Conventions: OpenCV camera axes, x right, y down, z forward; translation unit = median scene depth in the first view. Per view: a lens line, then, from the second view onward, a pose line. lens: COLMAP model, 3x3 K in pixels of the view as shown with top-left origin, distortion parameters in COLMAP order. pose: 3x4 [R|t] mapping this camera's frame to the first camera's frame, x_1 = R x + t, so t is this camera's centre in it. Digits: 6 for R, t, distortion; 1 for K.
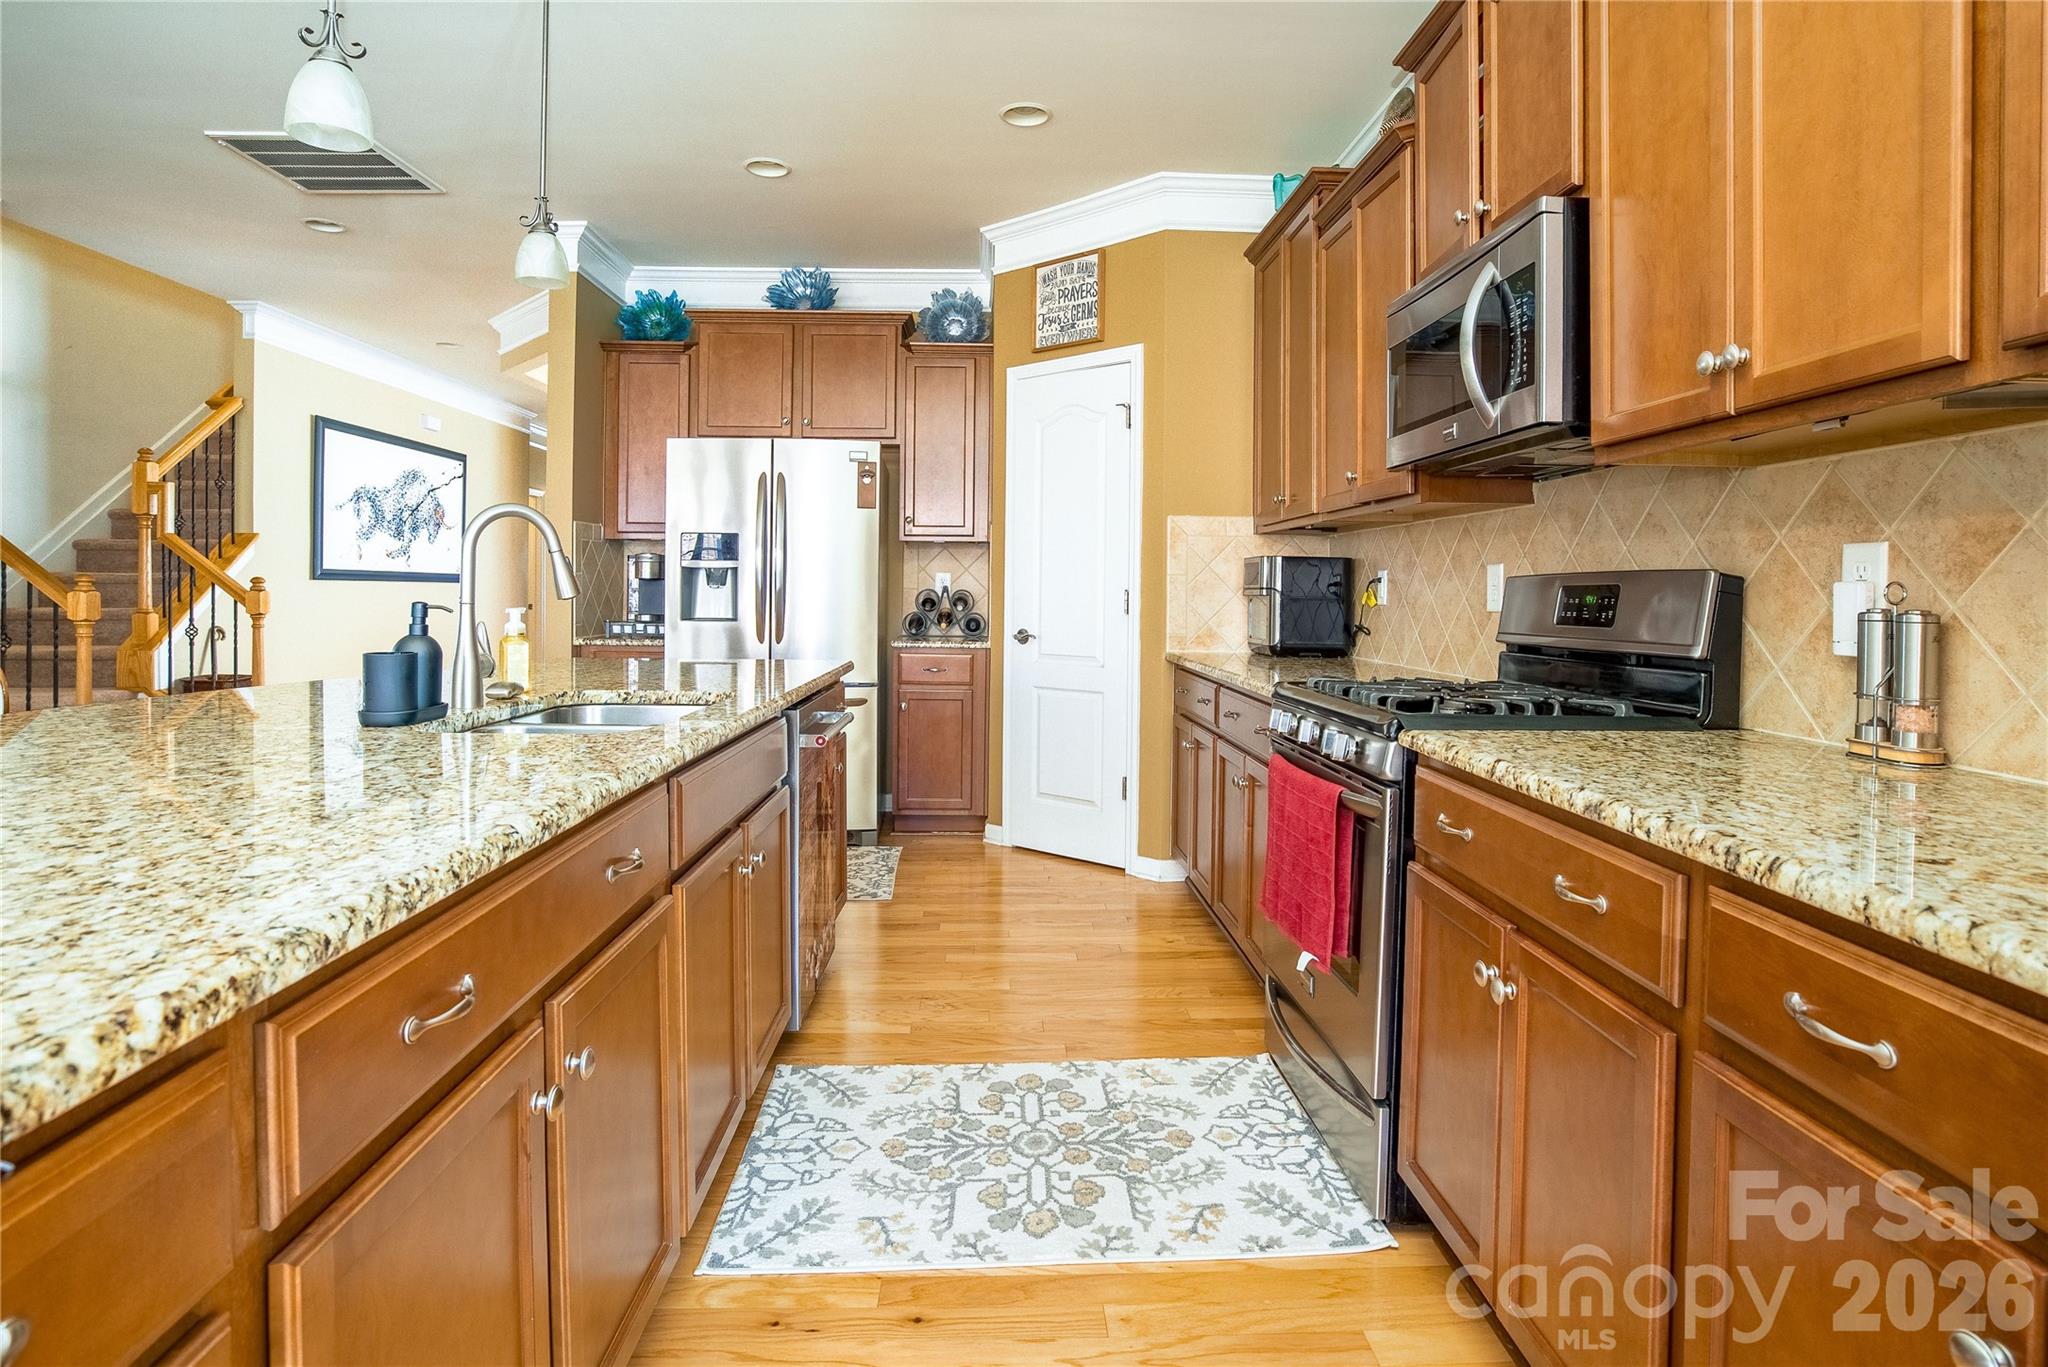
lens RADIAL K [[987.6, 0, 985.6], [0, 987.6, 583.6], [0, 0, 1]] dist [-0.041726, 0.004765]
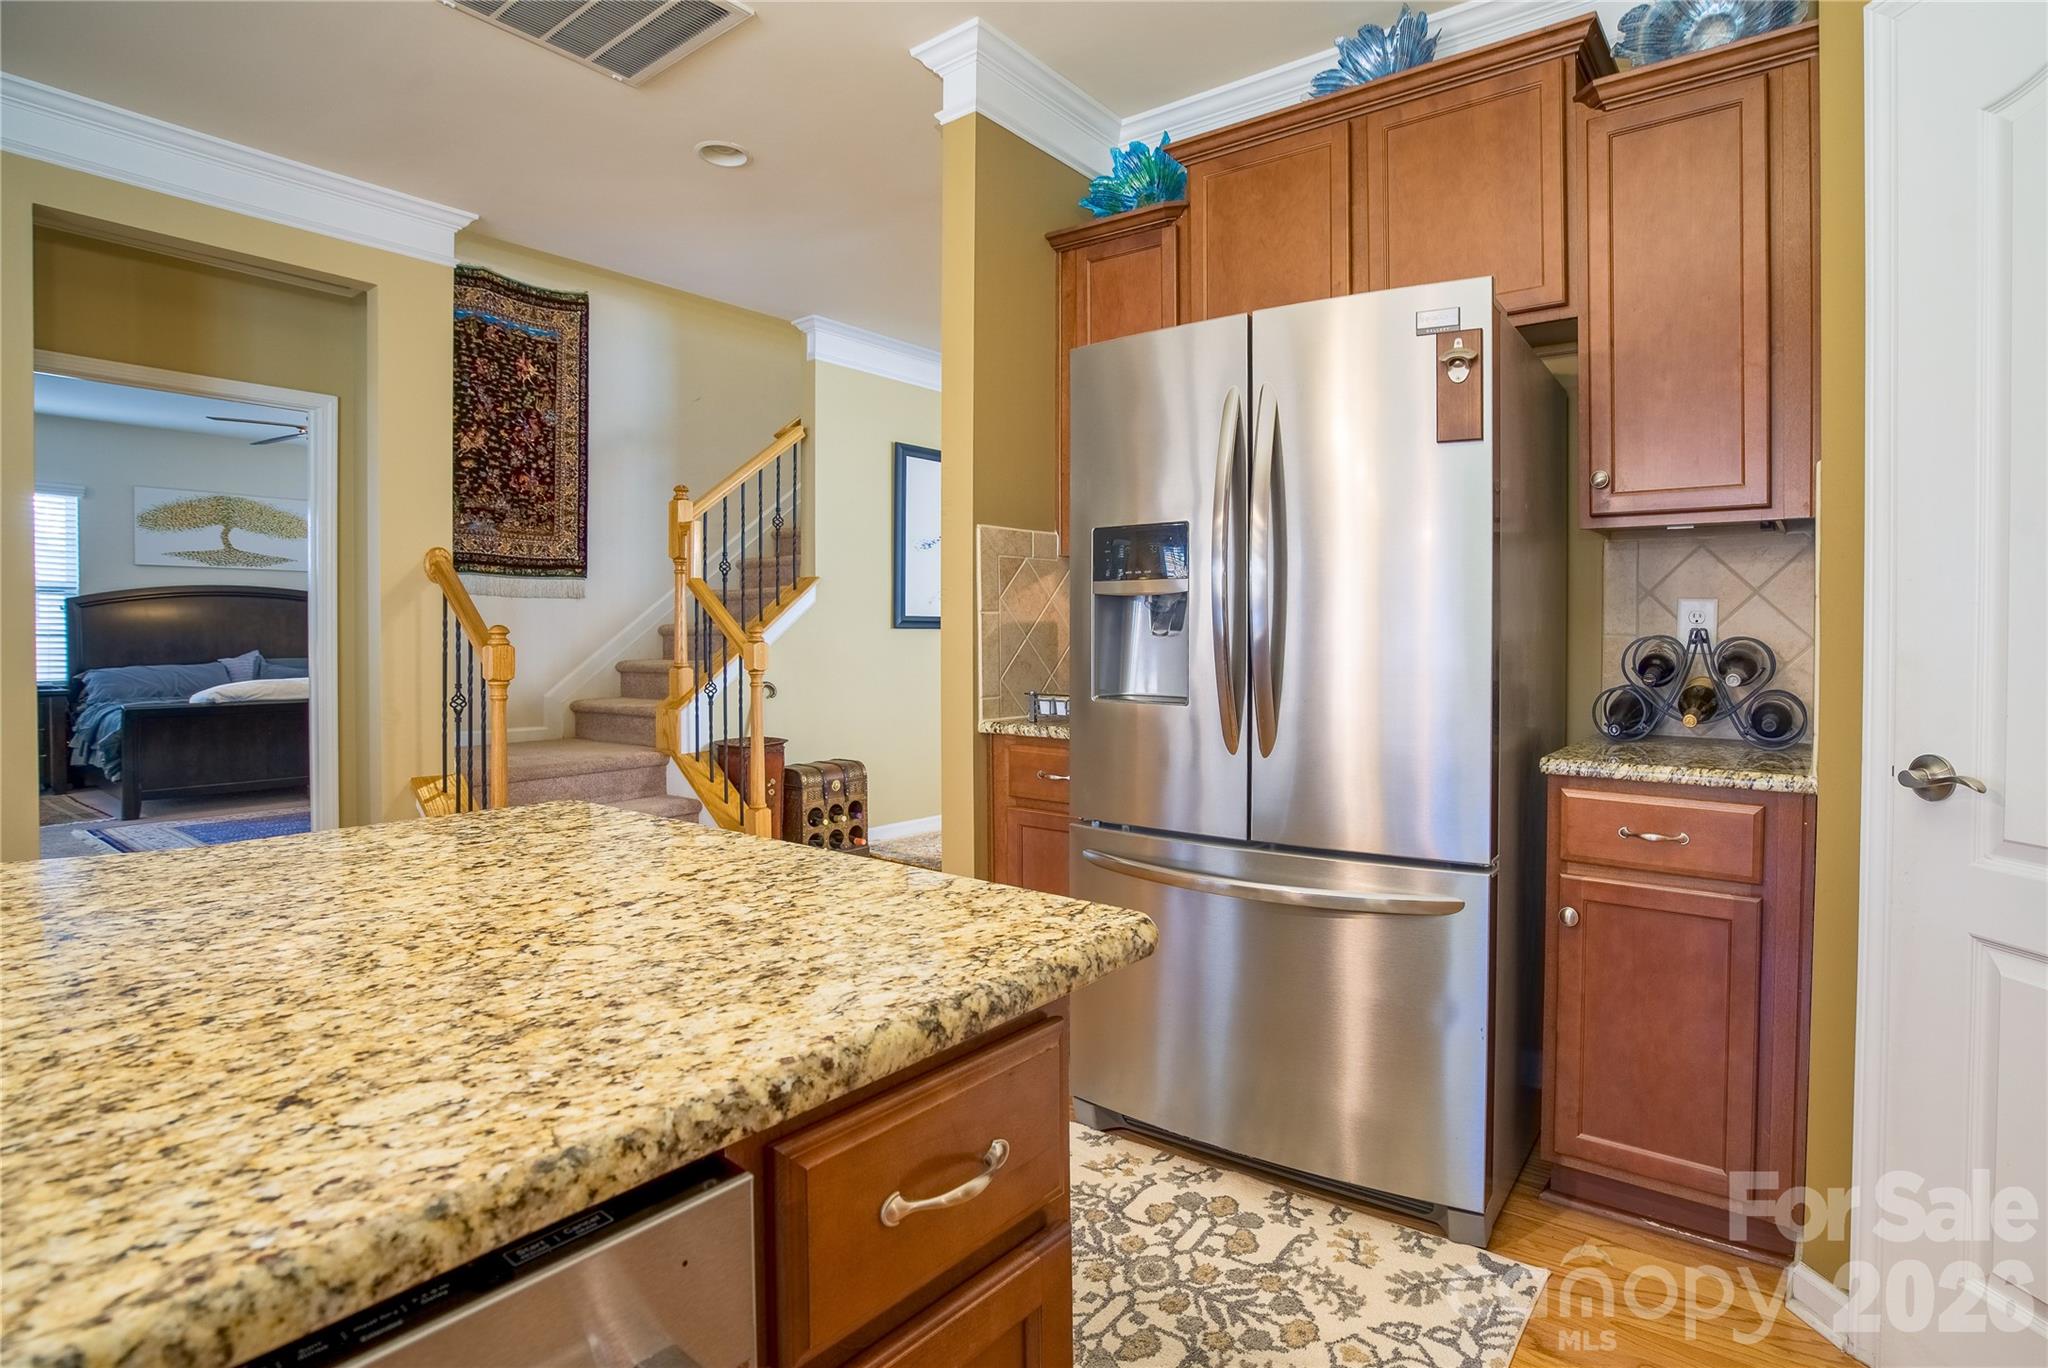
lens RADIAL K [[987.6, 0, 1133.9], [0, 987.6, 641.4], [0, 0, 1]] dist [-0.041726, 0.004765]
pose [[0.813074, -0.002513, -0.582155, 0.007529], [0.008607, 0.999933, 0.007705, 0.002849], [0.582097, -0.011276, 0.813041, 0.519551]]
